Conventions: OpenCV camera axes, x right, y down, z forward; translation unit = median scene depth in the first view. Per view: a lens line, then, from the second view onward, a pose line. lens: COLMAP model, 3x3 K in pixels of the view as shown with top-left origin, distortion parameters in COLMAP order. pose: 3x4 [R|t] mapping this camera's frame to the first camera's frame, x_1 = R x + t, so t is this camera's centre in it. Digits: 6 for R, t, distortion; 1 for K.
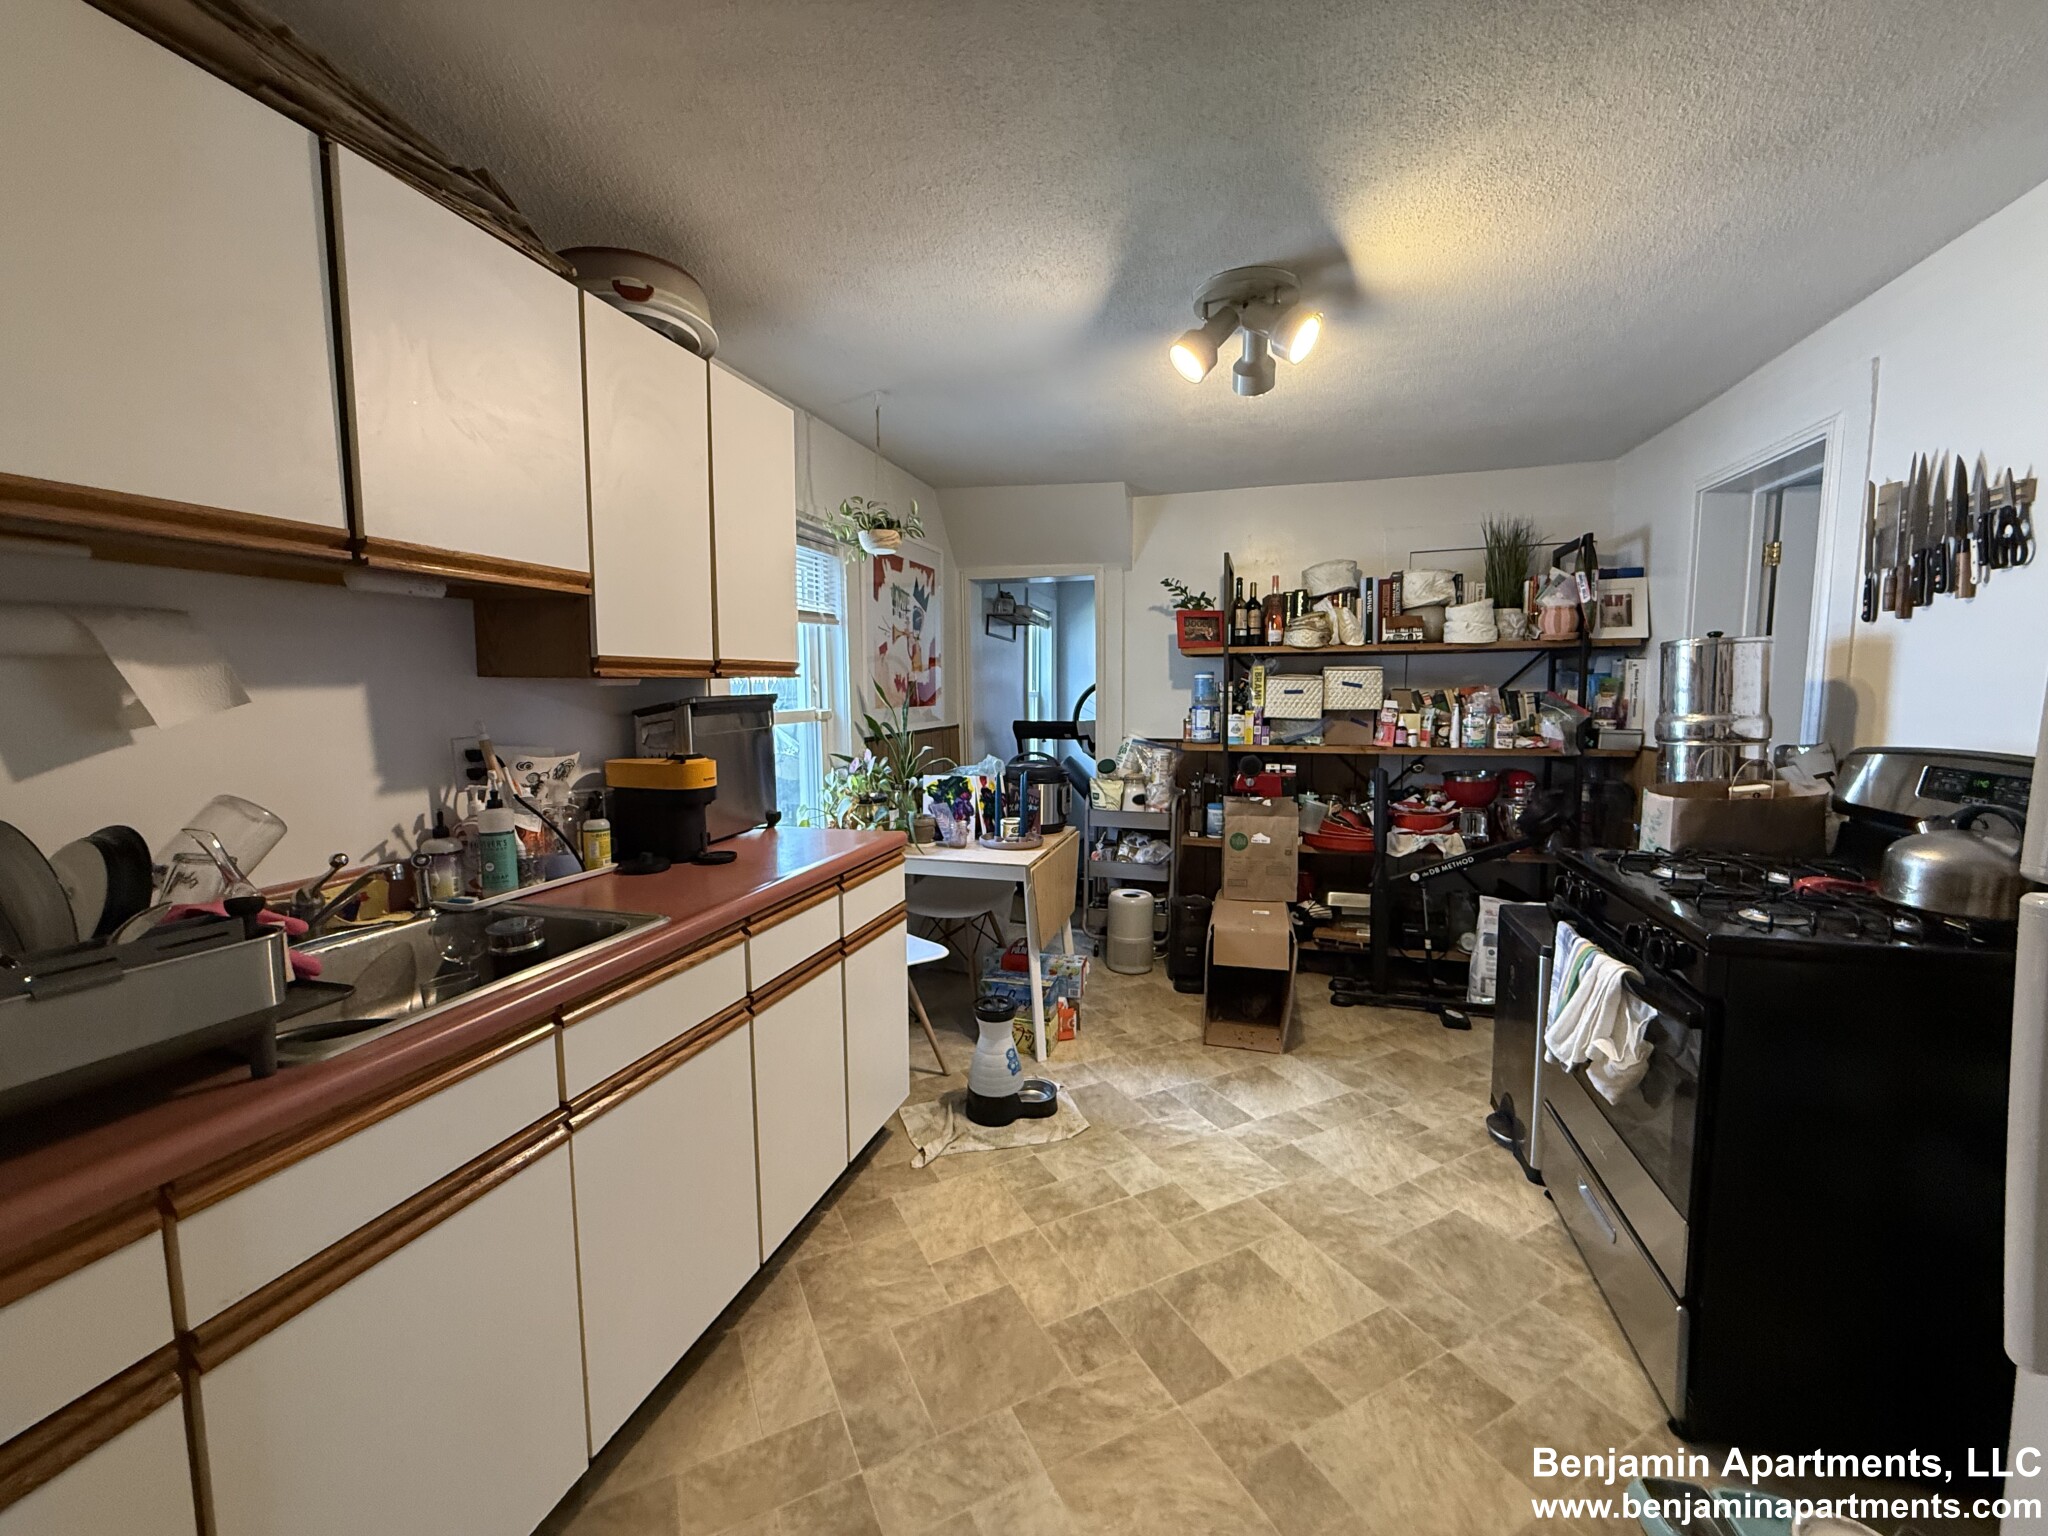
lens RADIAL K [[817.1, 0, 1017.9], [0, 817.1, 766.7], [0, 0, 1]] dist [-0.000772, 0.000281]
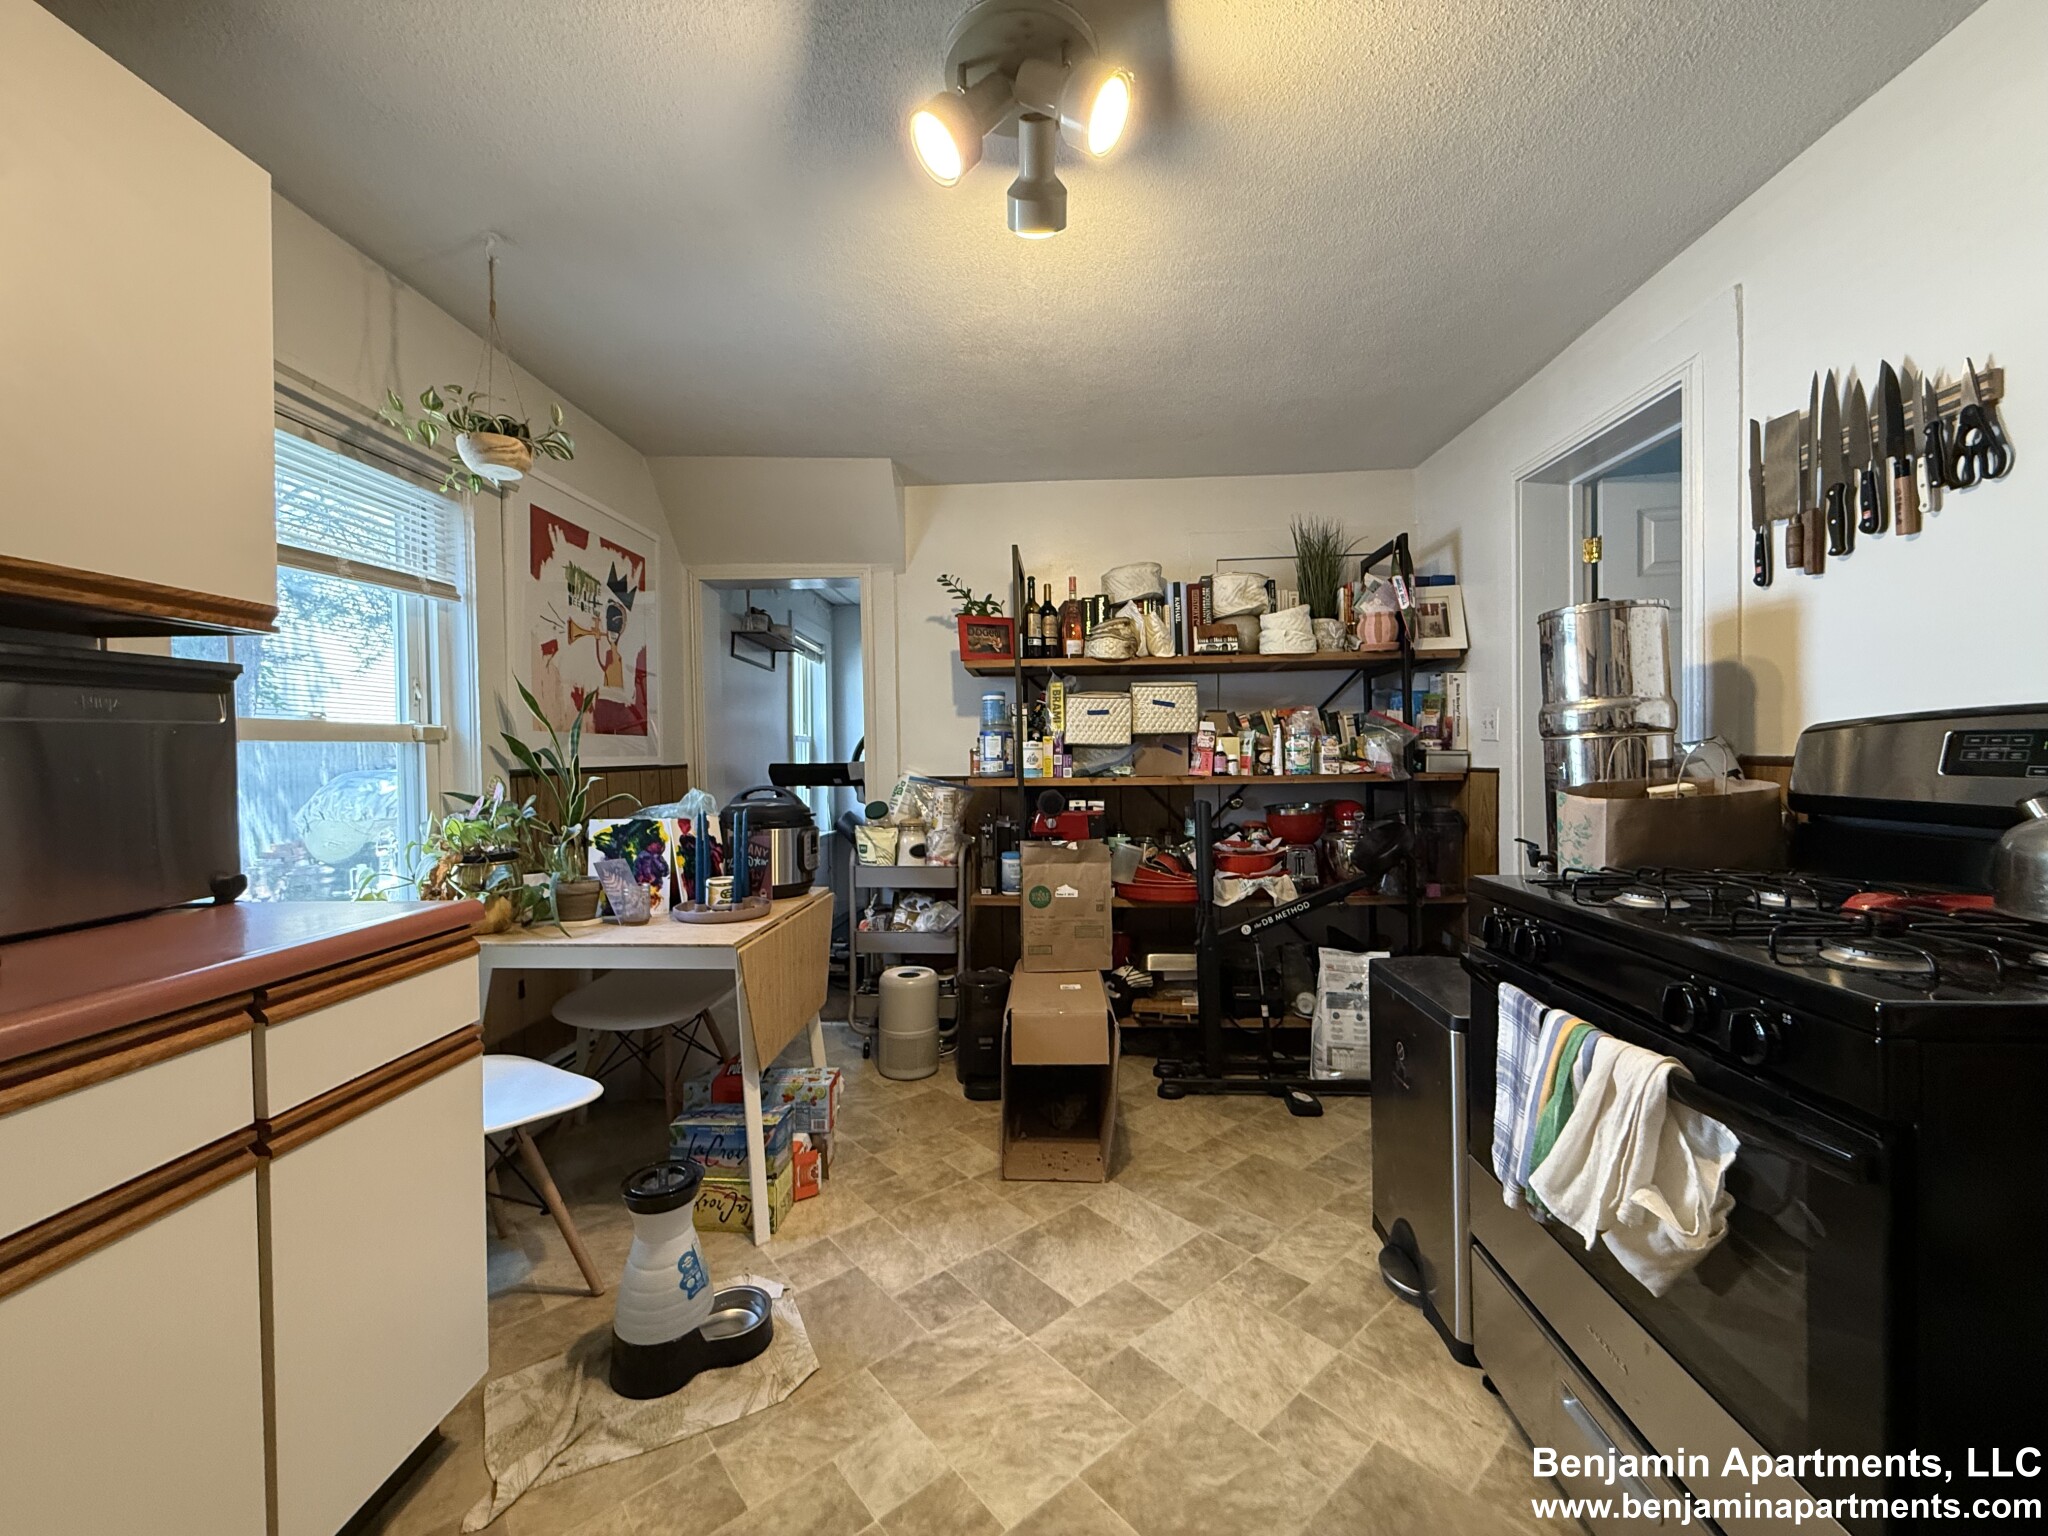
lens RADIAL K [[817.1, 0, 1017.9], [0, 817.1, 766.7], [0, 0, 1]] dist [-0.000772, 0.000281]
pose [[0.971720, -0.010065, 0.235922, 0.071334], [0.029967, 0.996269, -0.080927, 0.032683], [-0.234227, 0.085709, 0.968396, 0.254167]]
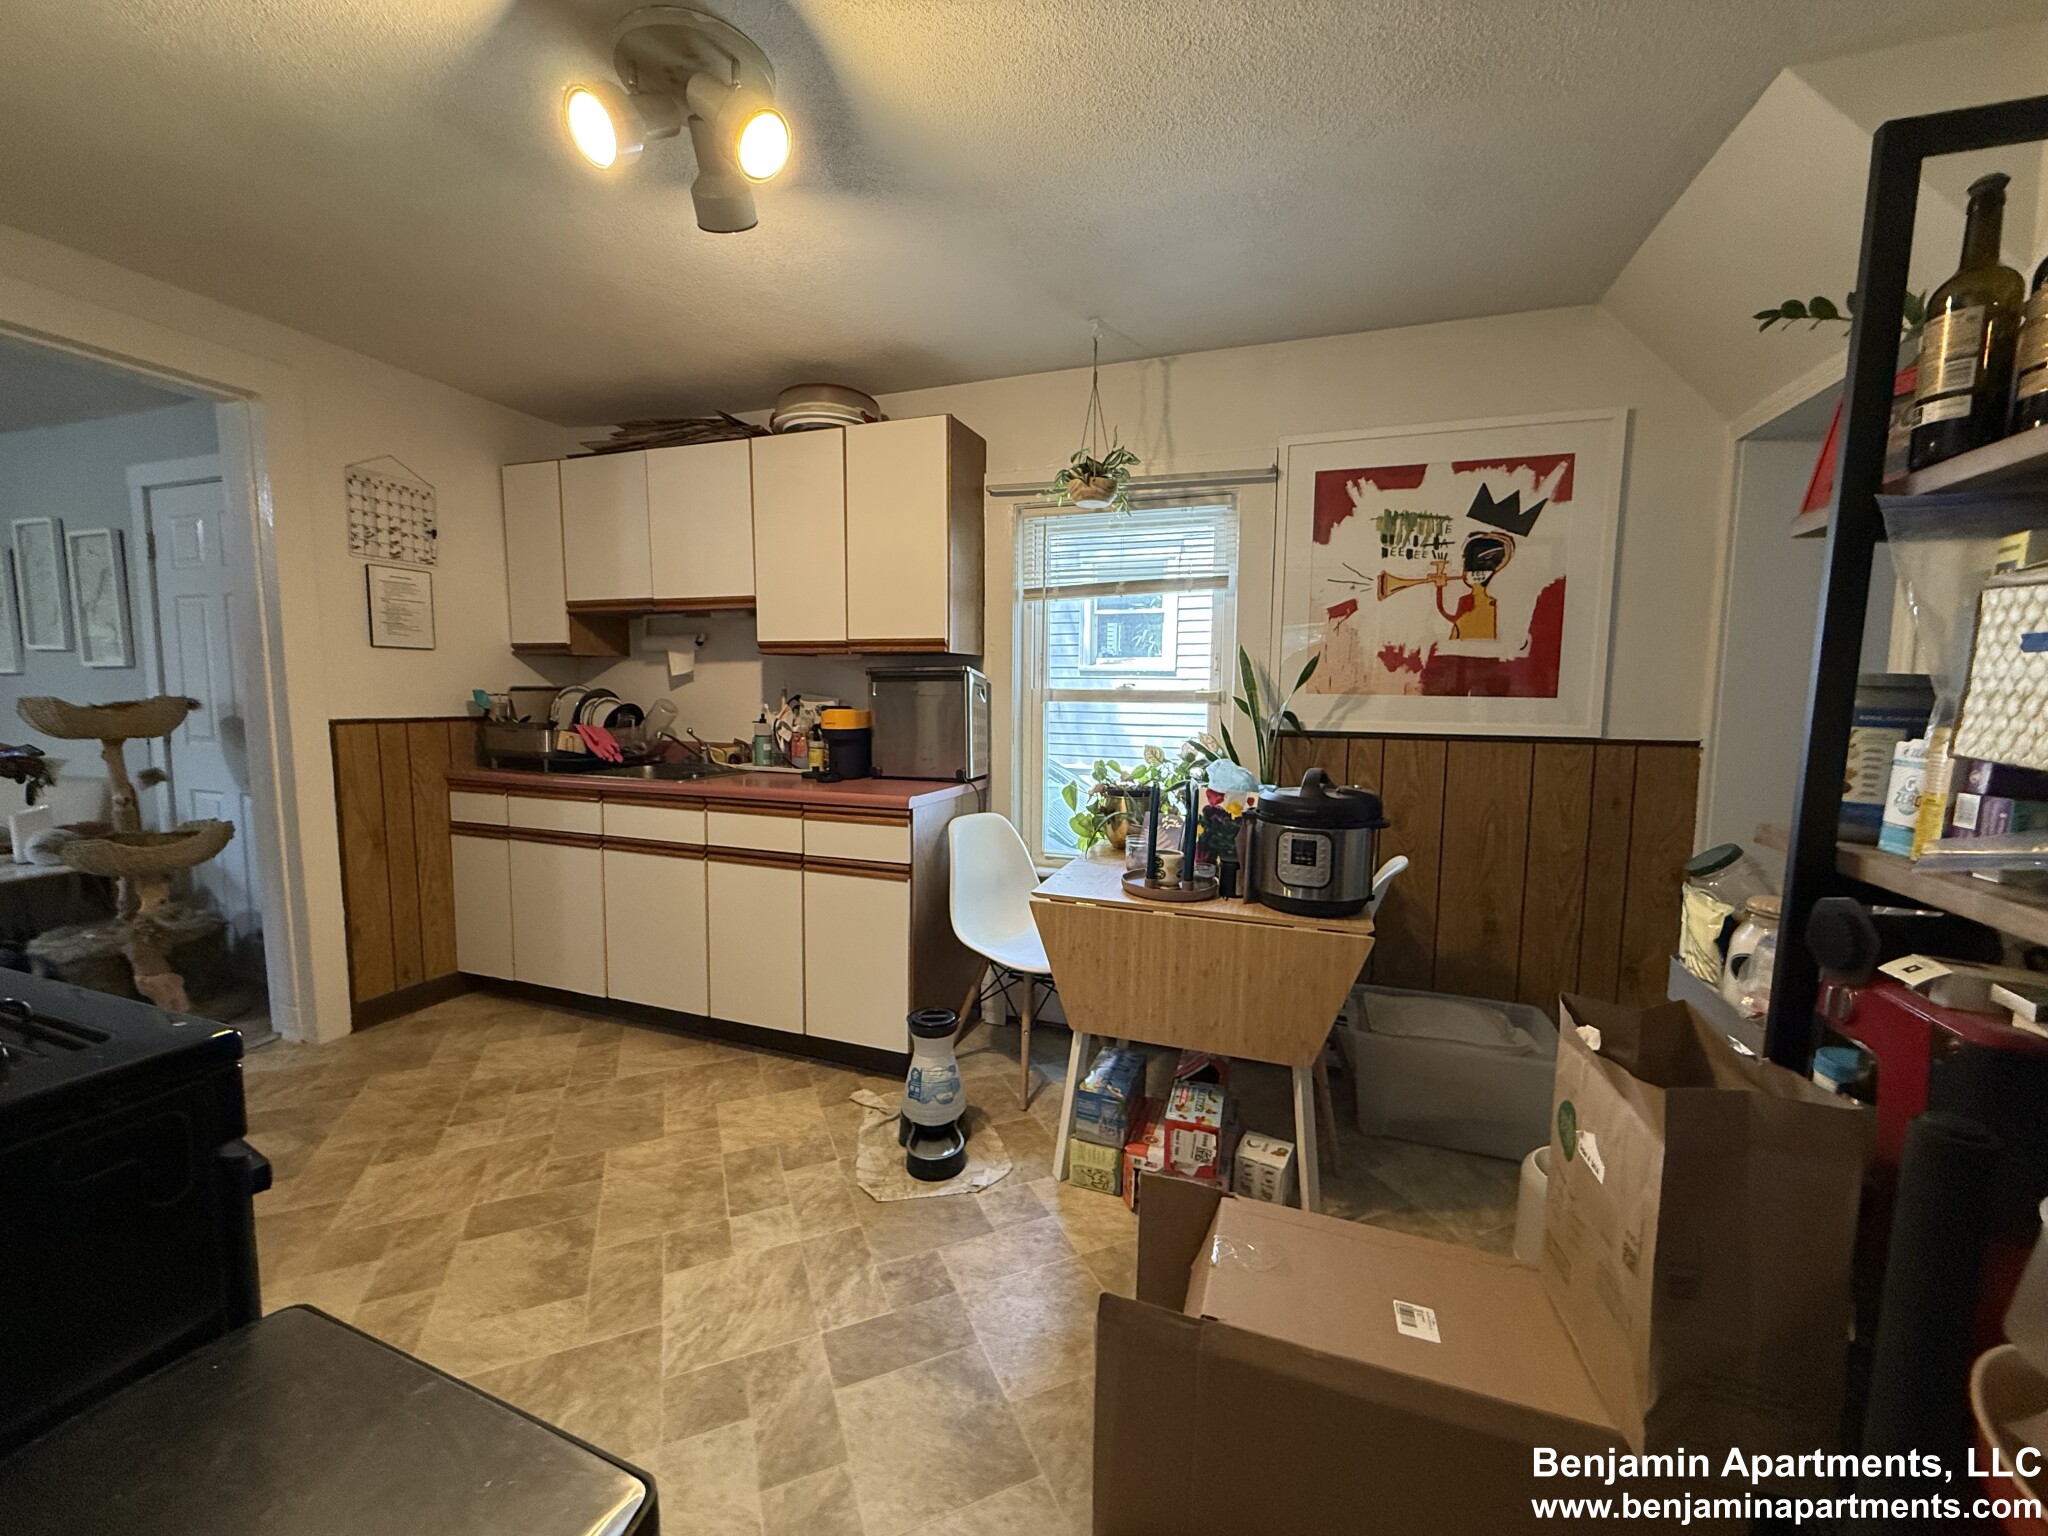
lens RADIAL K [[817.1, 0, 1017.9], [0, 817.1, 766.7], [0, 0, 1]] dist [-0.000772, 0.000281]
pose [[-0.063963, 0.099806, -0.992949, 0.643469], [-0.109910, 0.988229, 0.106412, -0.061424], [0.991881, 0.115941, -0.052241, 0.877049]]
